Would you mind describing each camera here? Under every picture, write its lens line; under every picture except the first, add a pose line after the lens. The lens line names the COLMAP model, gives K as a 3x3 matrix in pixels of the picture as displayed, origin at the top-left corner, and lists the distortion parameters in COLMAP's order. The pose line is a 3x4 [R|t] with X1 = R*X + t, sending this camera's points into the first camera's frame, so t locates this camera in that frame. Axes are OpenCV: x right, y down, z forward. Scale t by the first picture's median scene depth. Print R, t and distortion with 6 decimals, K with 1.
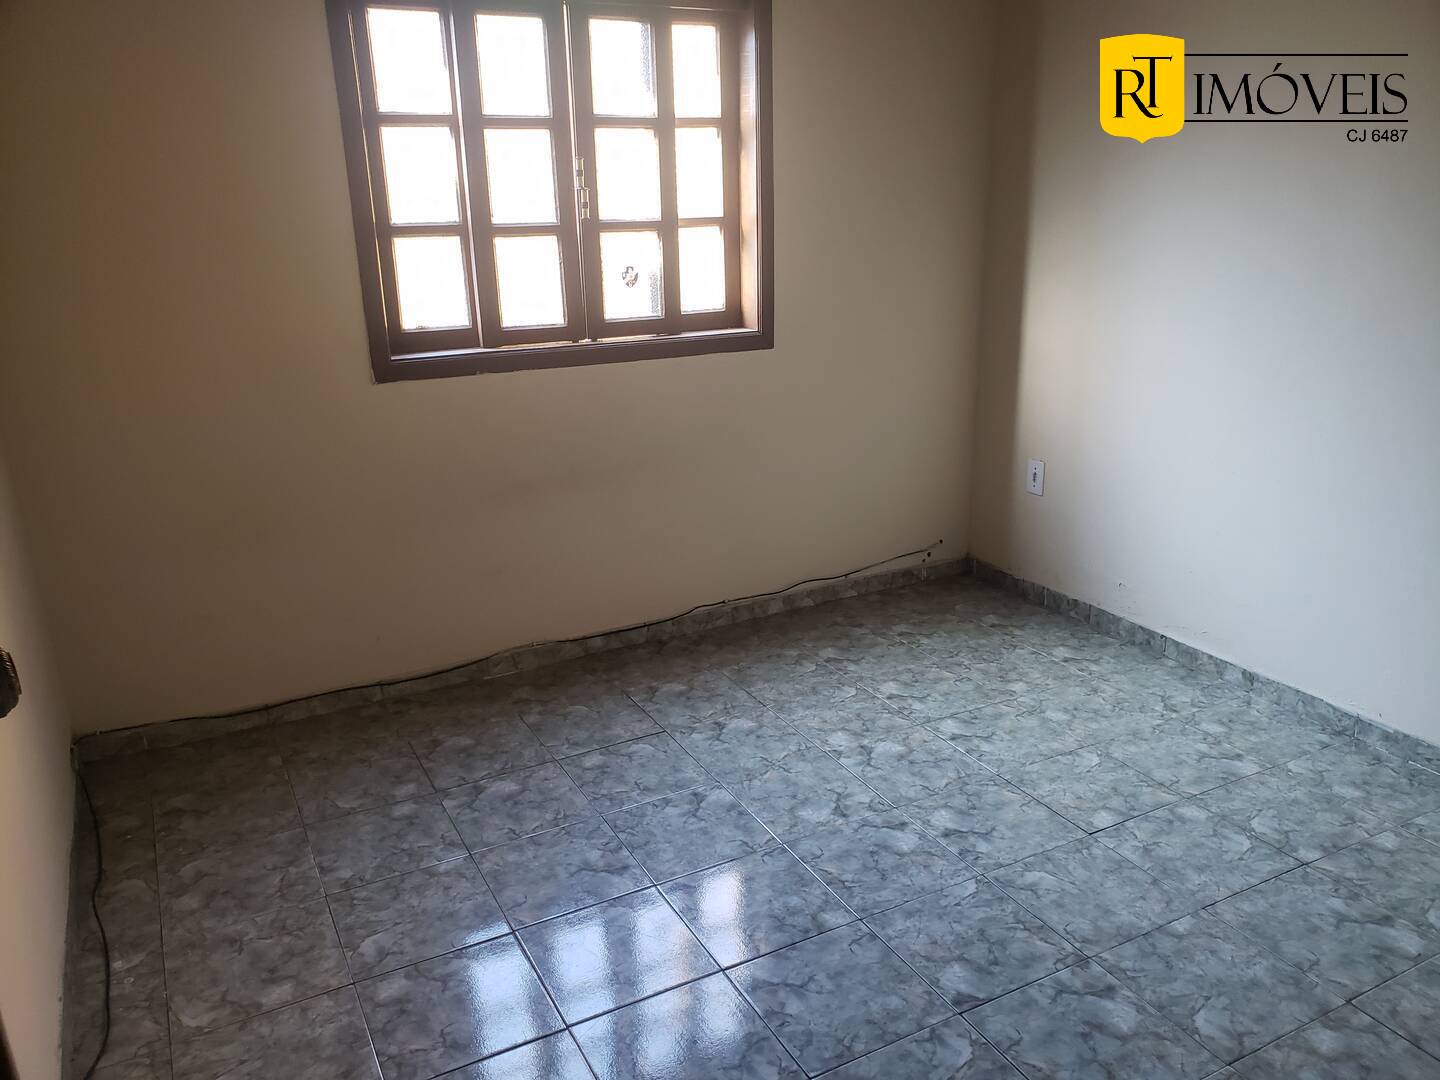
lens RADIAL K [[1130.8, 0, 725.8], [0, 1130.8, 517.1], [0, 0, 1]] dist [-0.000856, 0.041280]
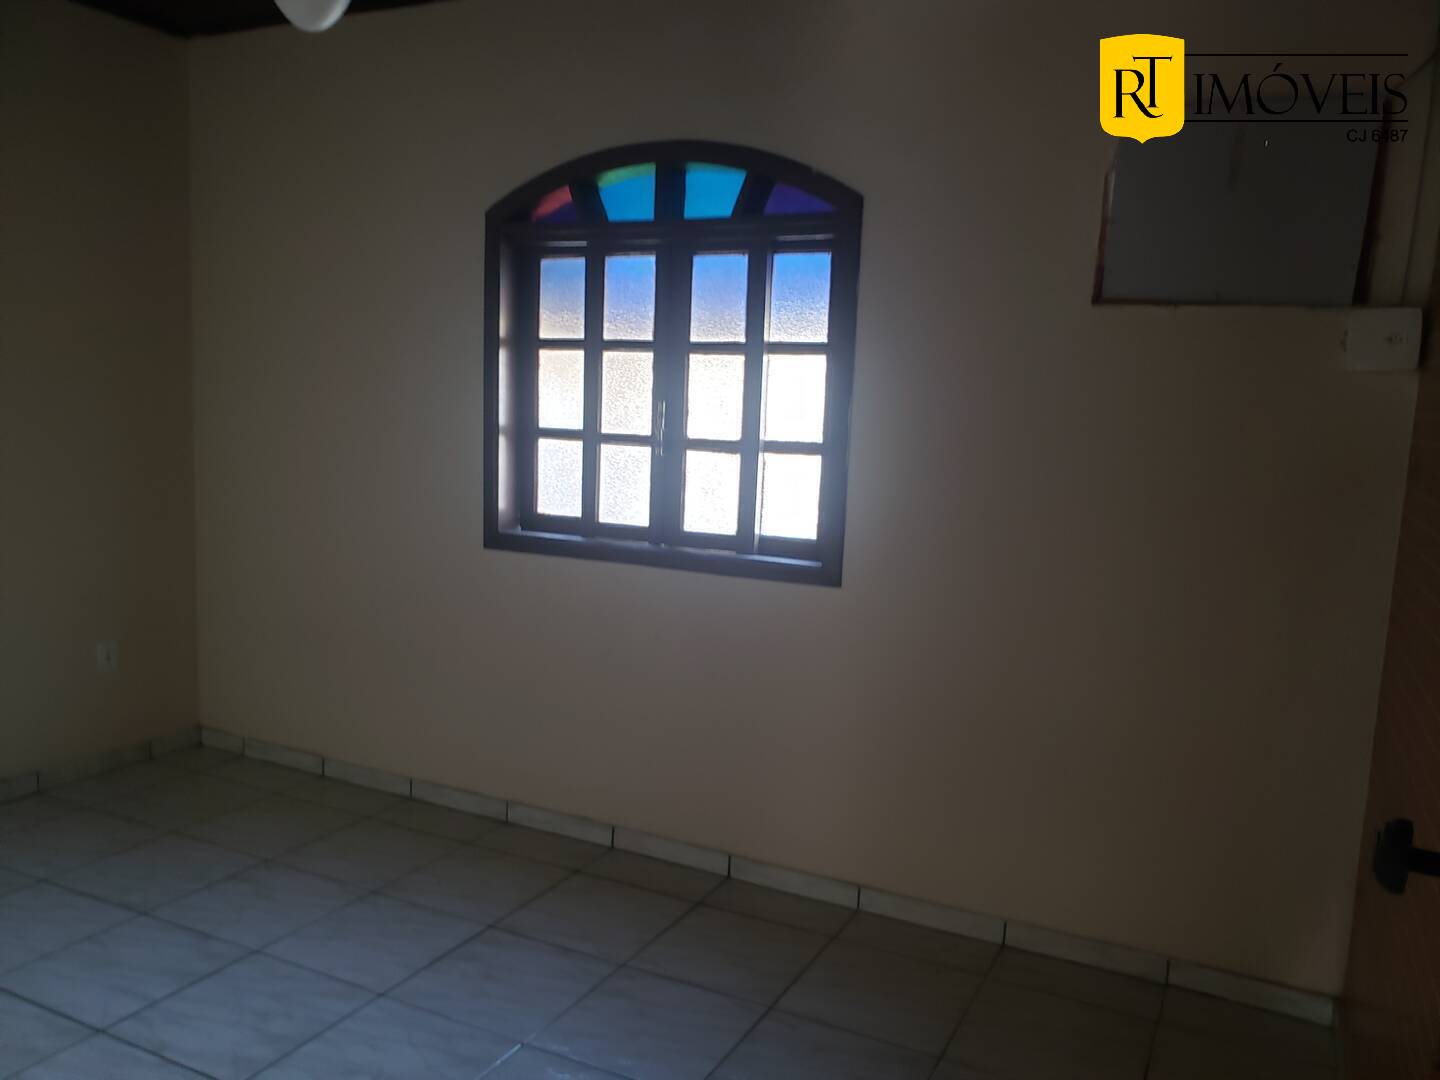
lens RADIAL K [[1095.2, 0, 742.3], [0, 1095.2, 547.5], [0, 0, 1]] dist [0.103201, -0.144194]
pose [[0.586150, 0.136740, -0.798580, 0.740547], [-0.283786, 0.957865, -0.044282, -0.130297], [0.758876, 0.252582, 0.600258, 0.441022]]
